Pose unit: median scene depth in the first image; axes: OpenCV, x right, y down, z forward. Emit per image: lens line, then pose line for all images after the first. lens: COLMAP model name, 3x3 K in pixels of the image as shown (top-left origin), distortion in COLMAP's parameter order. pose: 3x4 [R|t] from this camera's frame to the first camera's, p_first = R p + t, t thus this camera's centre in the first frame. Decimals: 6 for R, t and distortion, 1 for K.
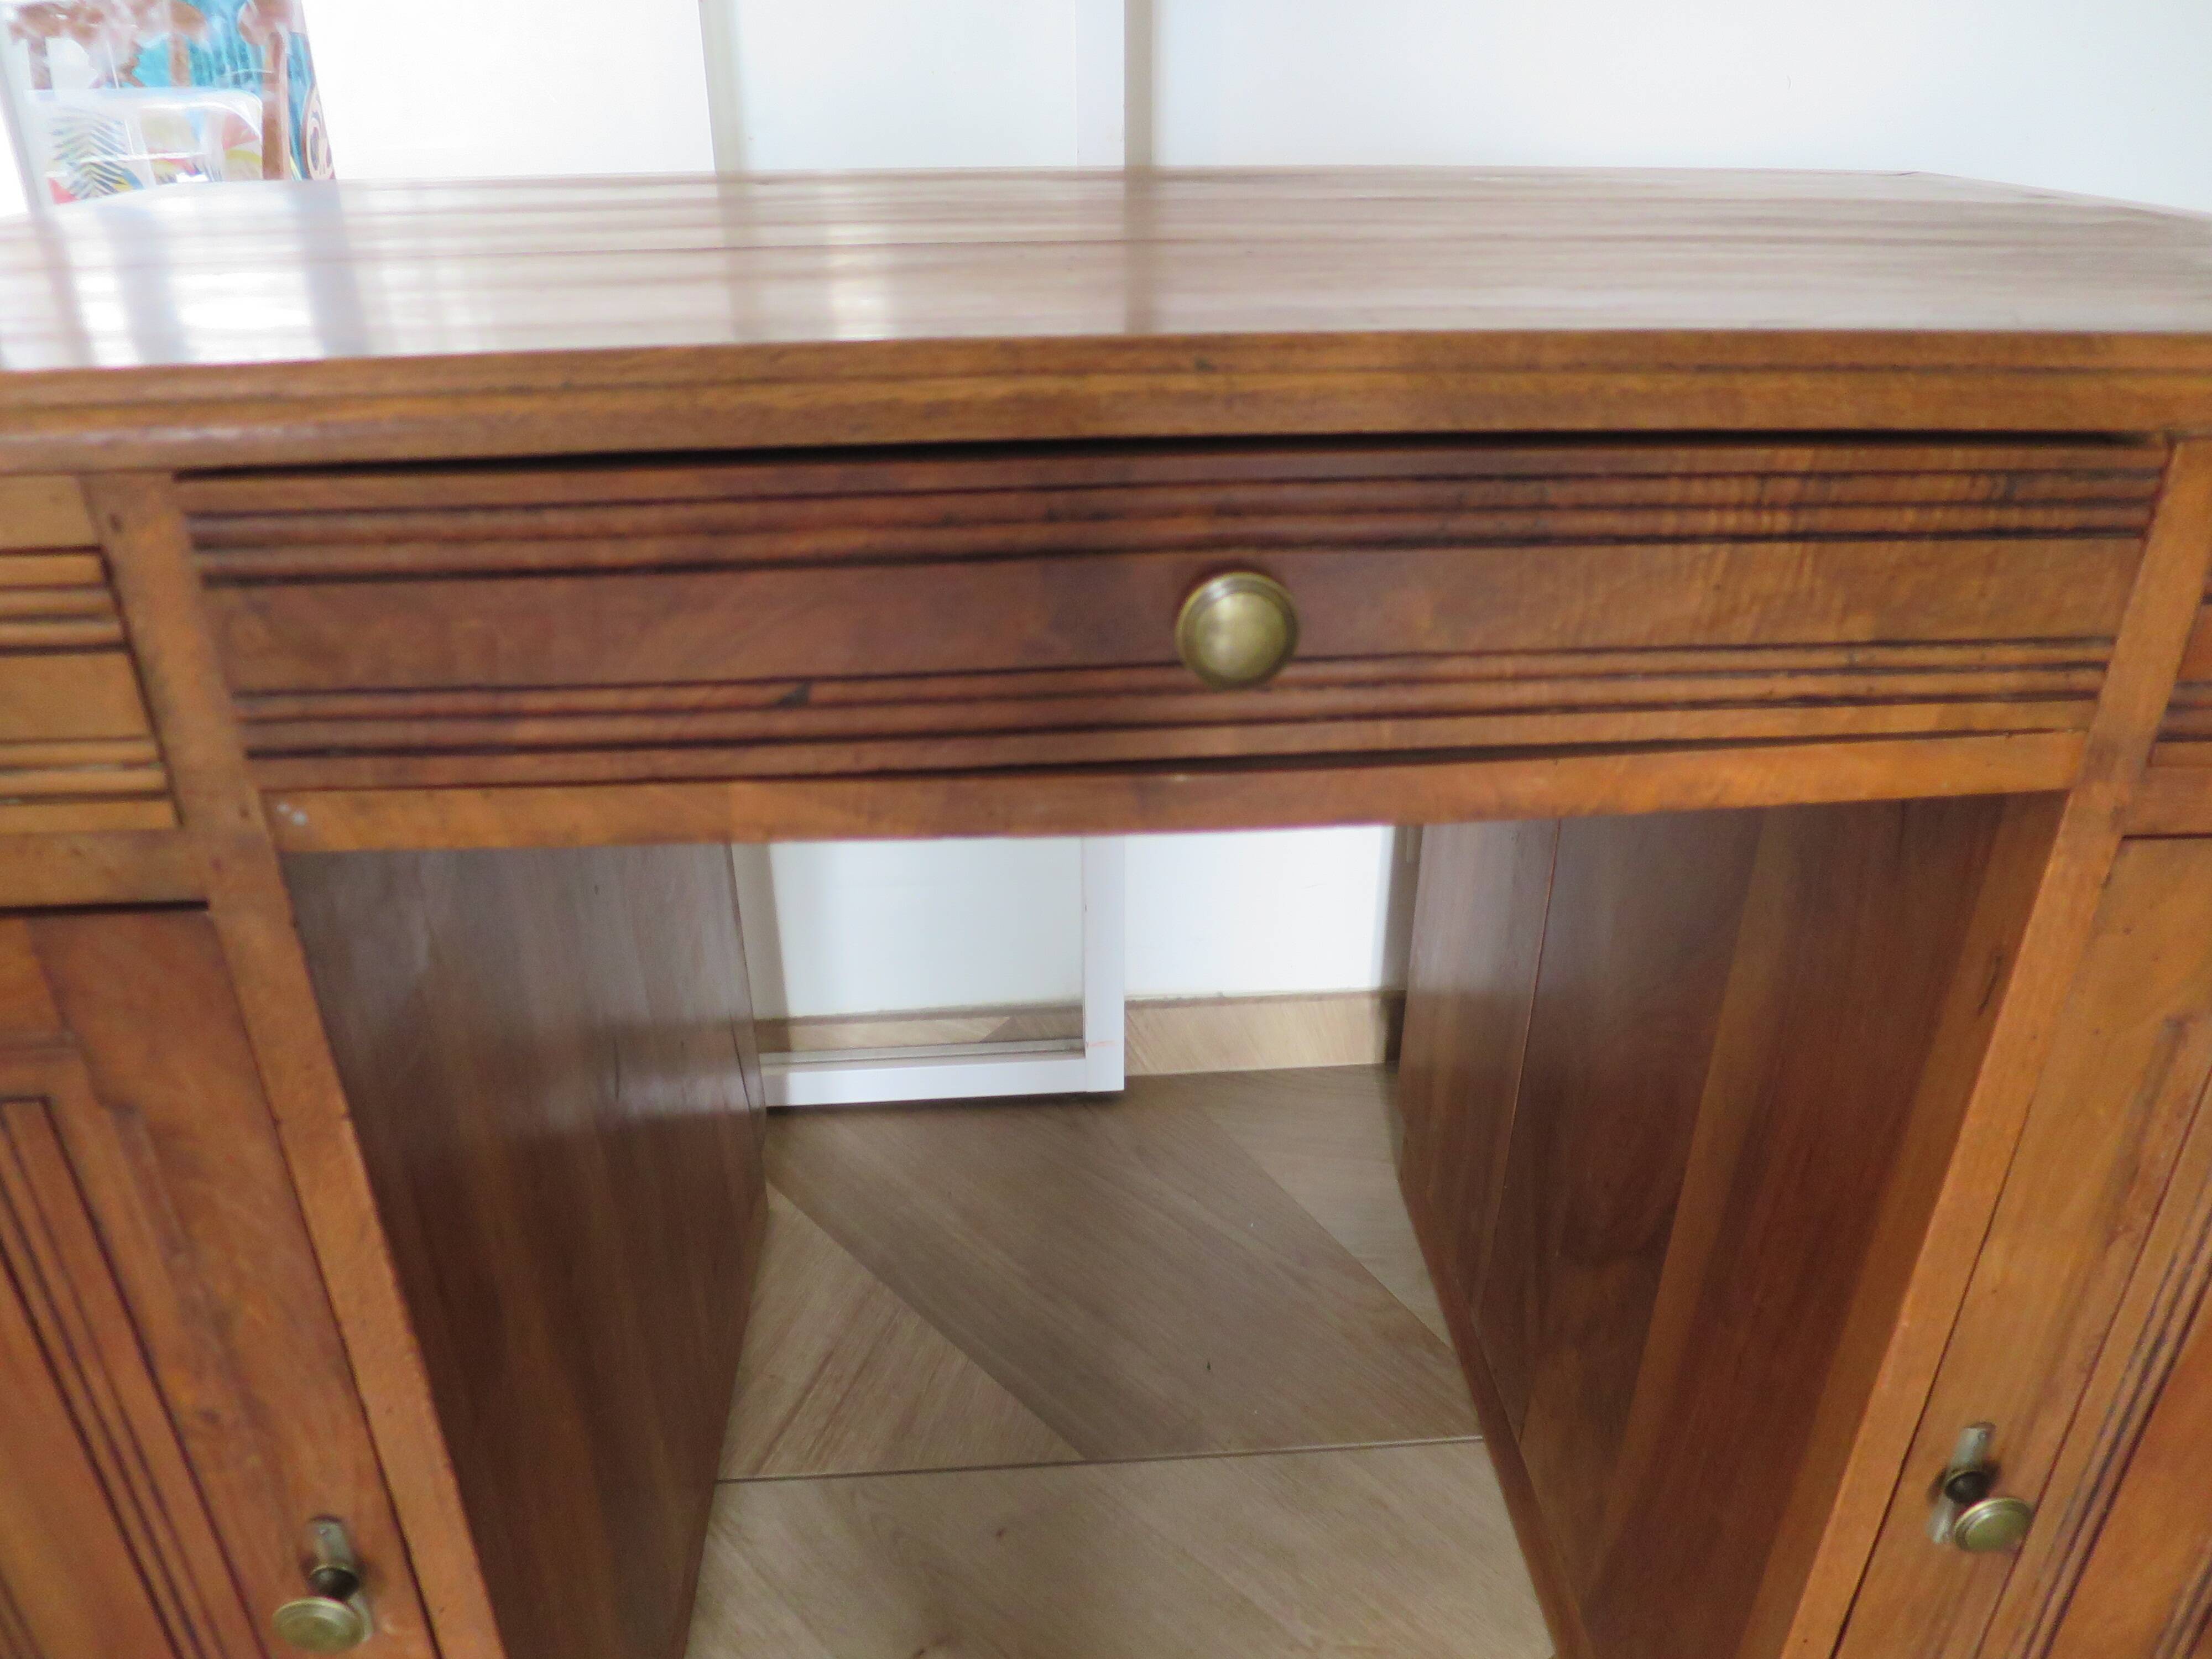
lens RADIAL K [[1593.3, 0, 1098.2], [0, 1593.3, 833.5], [0, 0, 1]] dist [-0.045197, 0.011815]
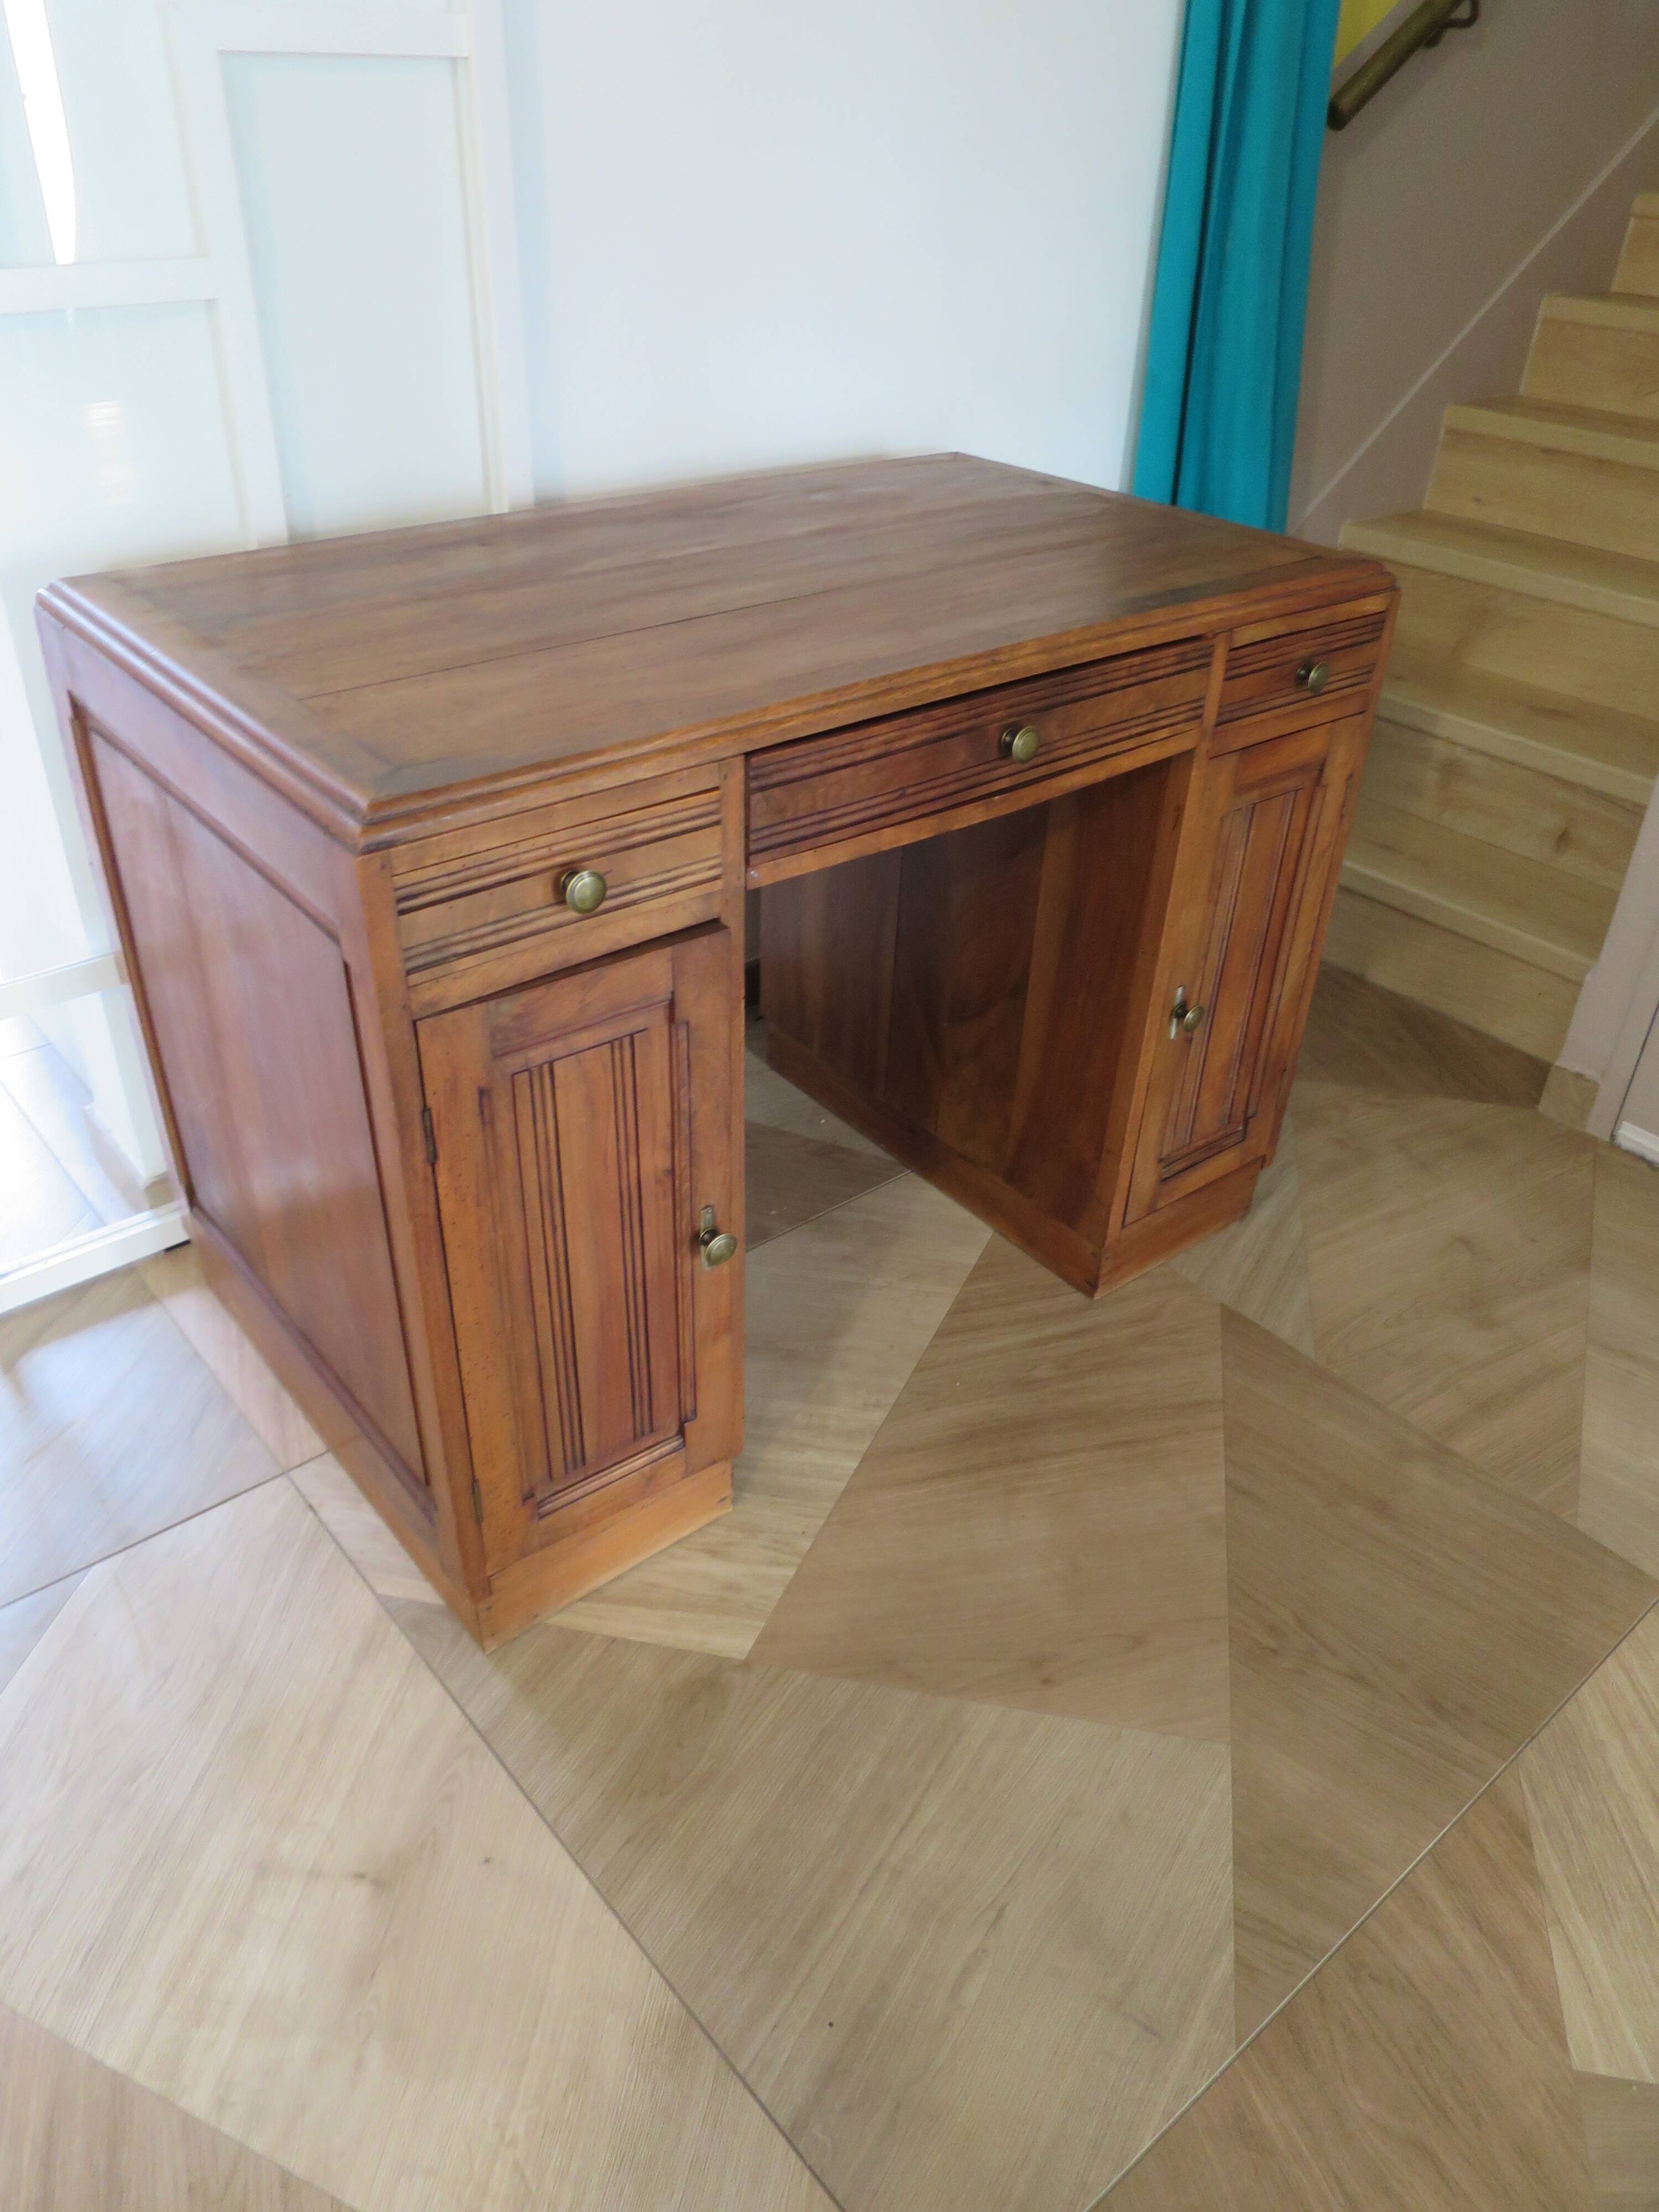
lens RADIAL K [[1593.3, 0, 857.2], [0, 1593.3, 1117.0], [0, 0, 1]] dist [-0.045197, 0.011815]
pose [[0.802295, -0.302028, 0.514880, -1.913785], [0.234352, 0.952667, 0.193662, -0.104941], [-0.549000, -0.034711, 0.835101, -1.391951]]
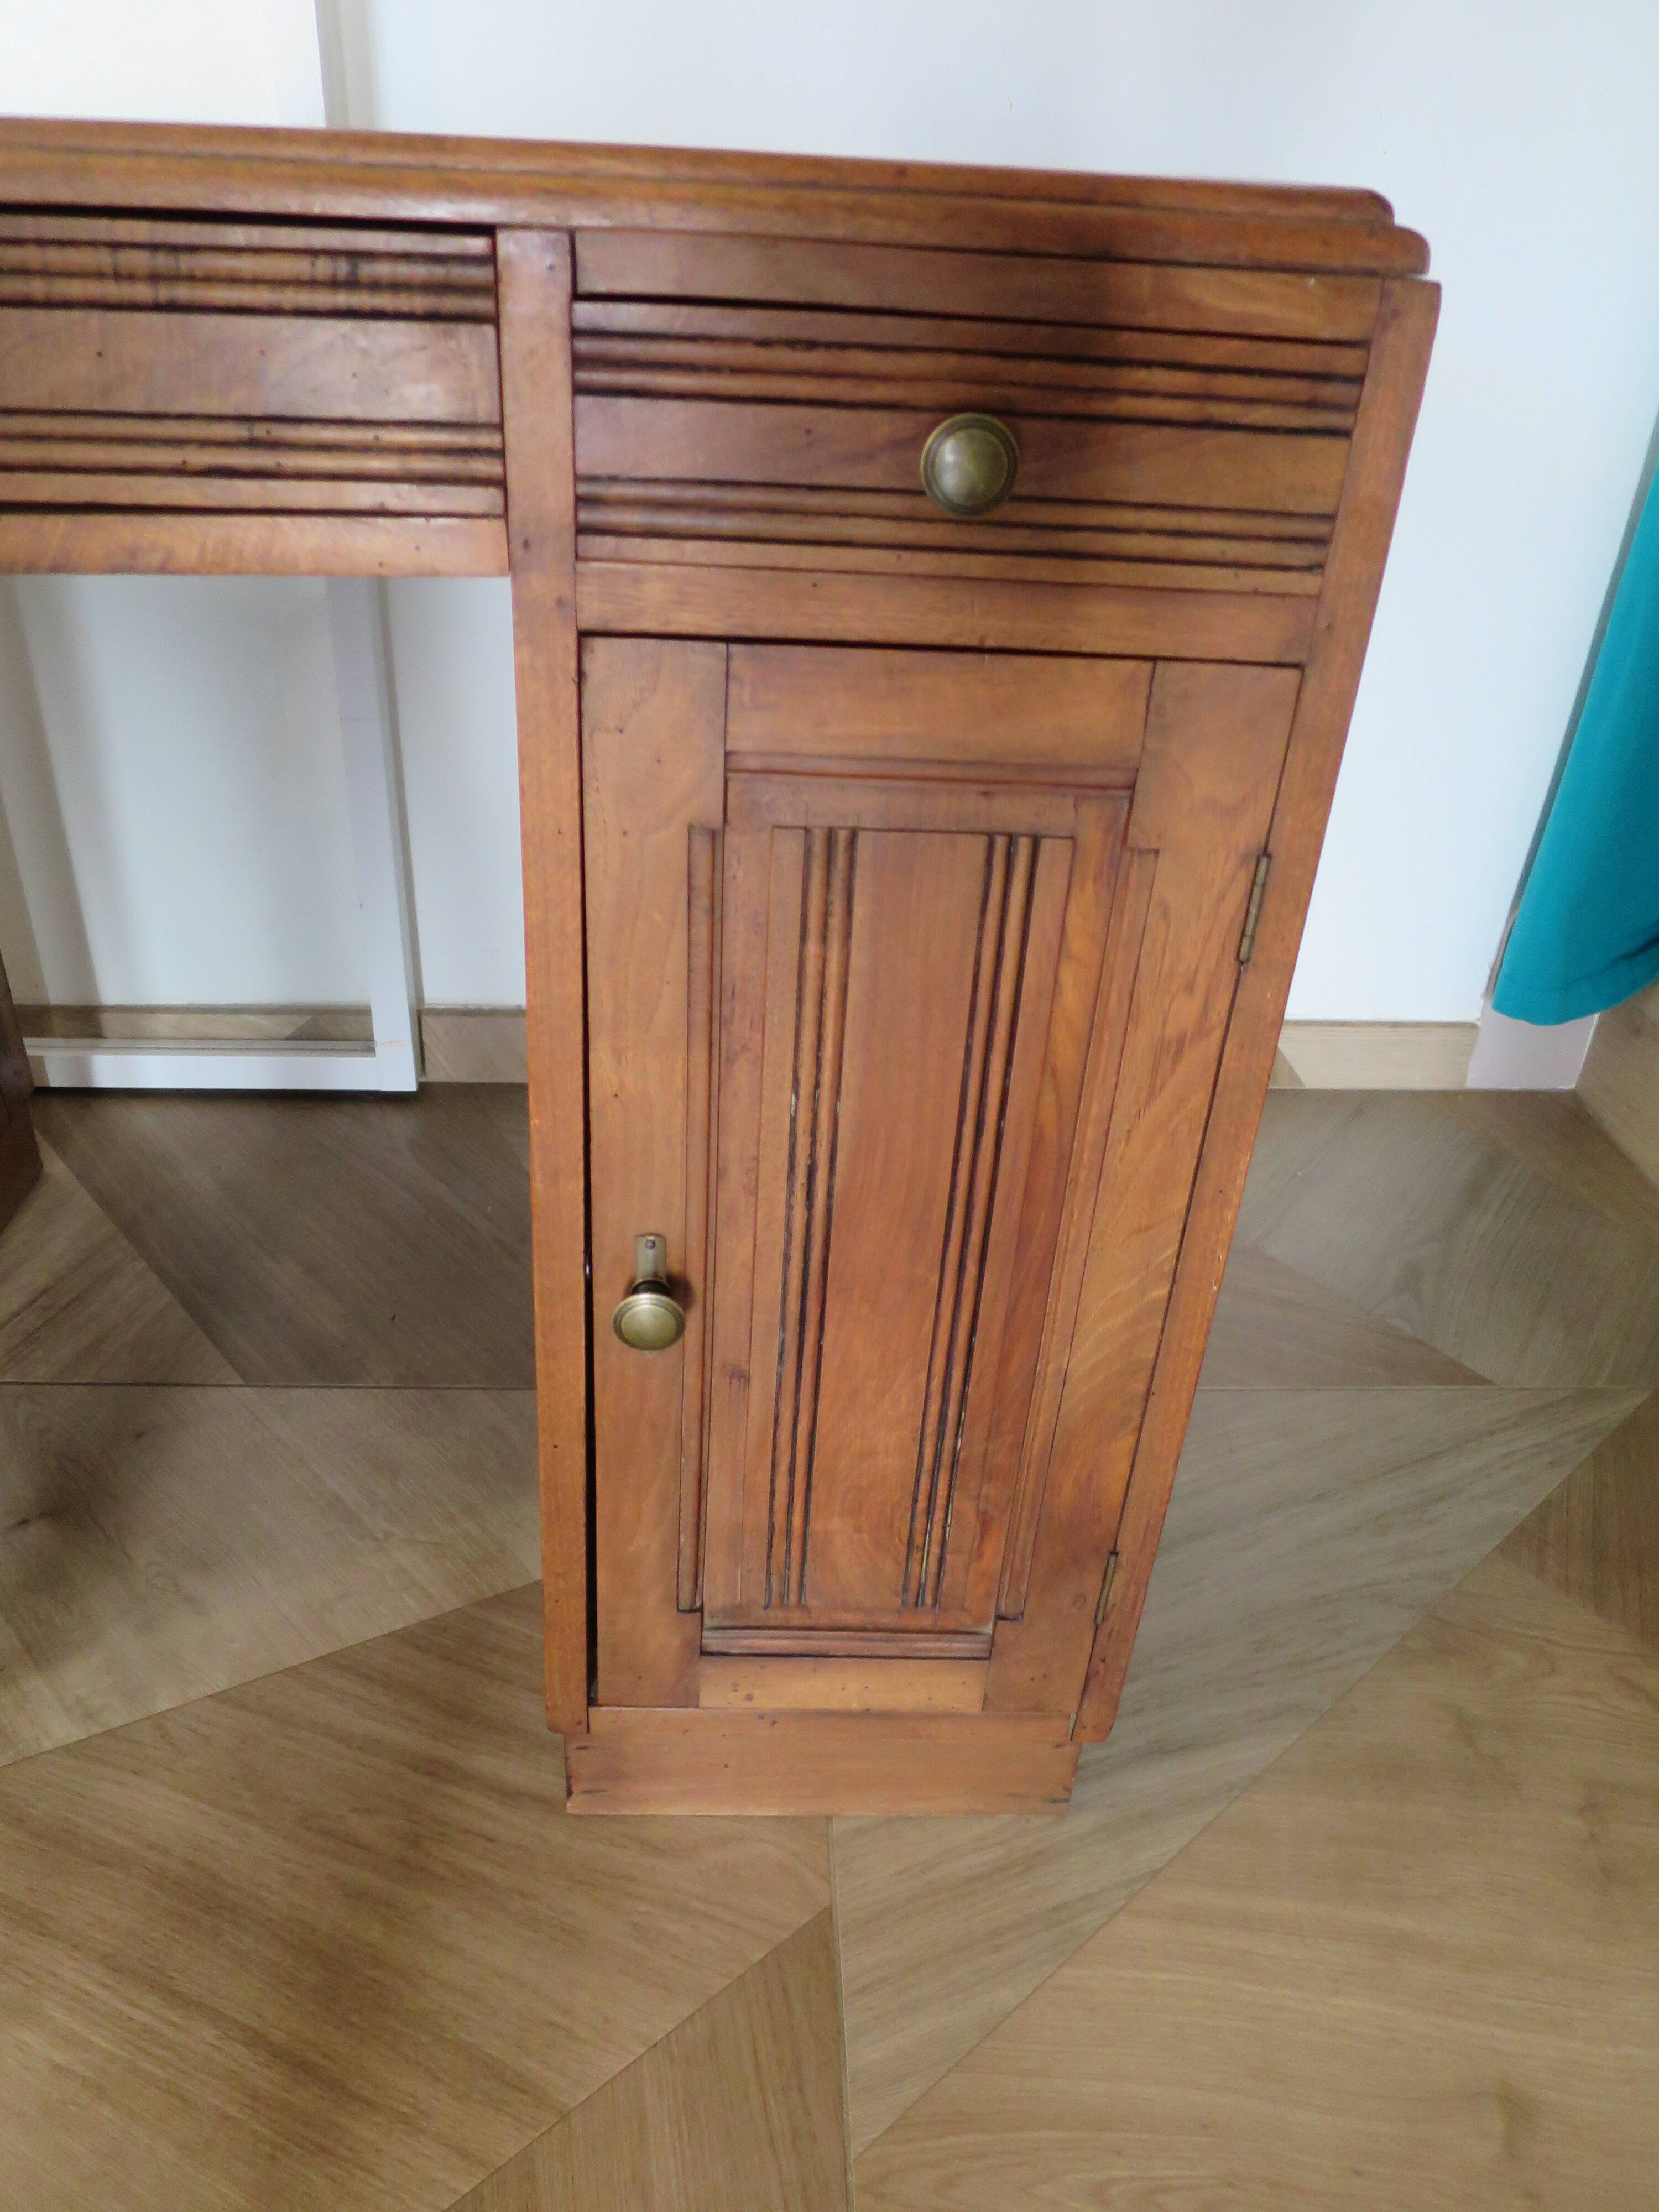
lens RADIAL K [[1593.3, 0, 834.2], [0, 1593.3, 1106.2], [0, 0, 1]] dist [-0.045197, 0.011815]
pose [[0.998647, 0.051260, 0.008742, 0.937751], [-0.051742, 0.996266, 0.069115, 0.279221], [-0.005166, -0.069473, 0.997570, -0.165426]]
